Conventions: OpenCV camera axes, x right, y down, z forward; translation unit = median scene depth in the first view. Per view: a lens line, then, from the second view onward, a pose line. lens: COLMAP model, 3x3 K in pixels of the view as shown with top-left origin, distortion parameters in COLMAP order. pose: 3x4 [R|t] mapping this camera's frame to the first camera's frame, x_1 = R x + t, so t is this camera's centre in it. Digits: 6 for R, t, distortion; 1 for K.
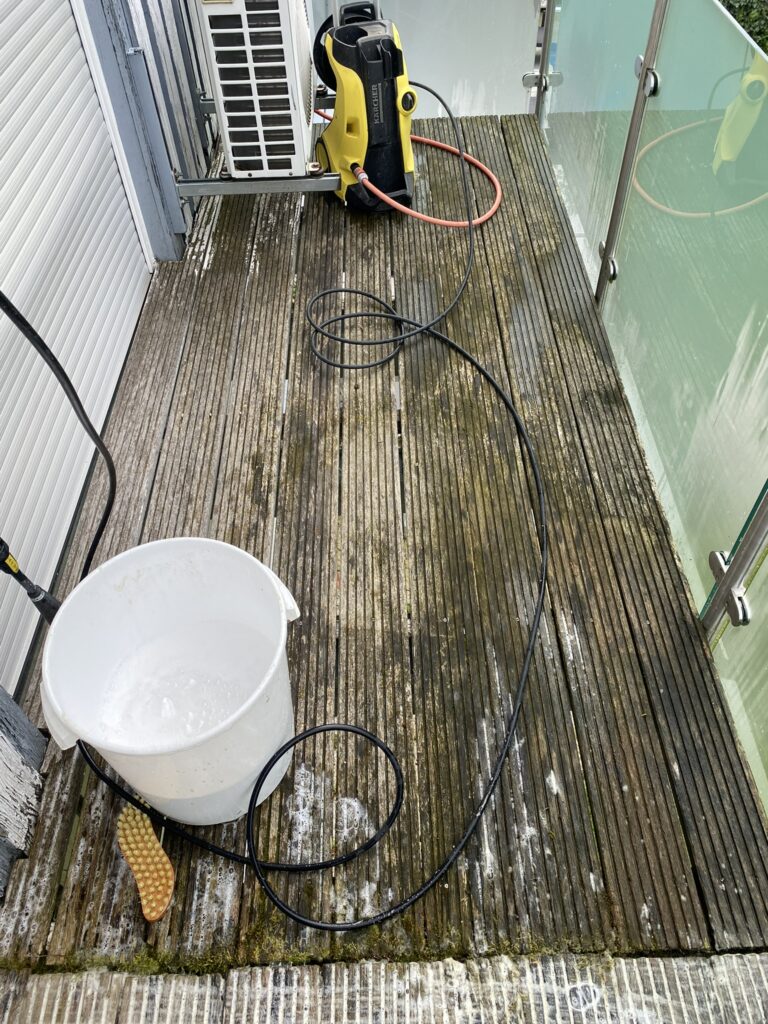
lens RADIAL K [[783.4, 0, 383.8], [0, 783.4, 511.2], [0, 0, 1]] dist [0.011655, -0.008790]
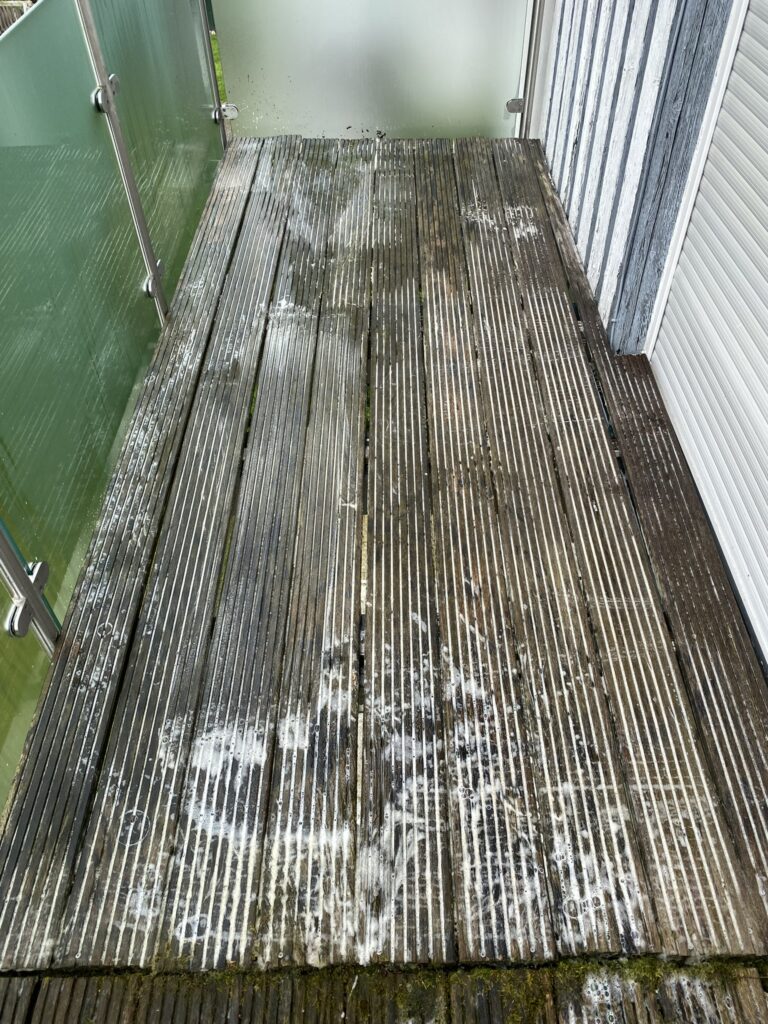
lens RADIAL K [[783.4, 0, 392.3], [0, 783.4, 512.2], [0, 0, 1]] dist [0.011655, -0.008790]
pose [[-0.999015, 0.017470, 0.040786, -0.038044], [0.038887, -0.097900, 0.994436, -0.240651], [0.021365, 0.995043, 0.097124, 0.284897]]
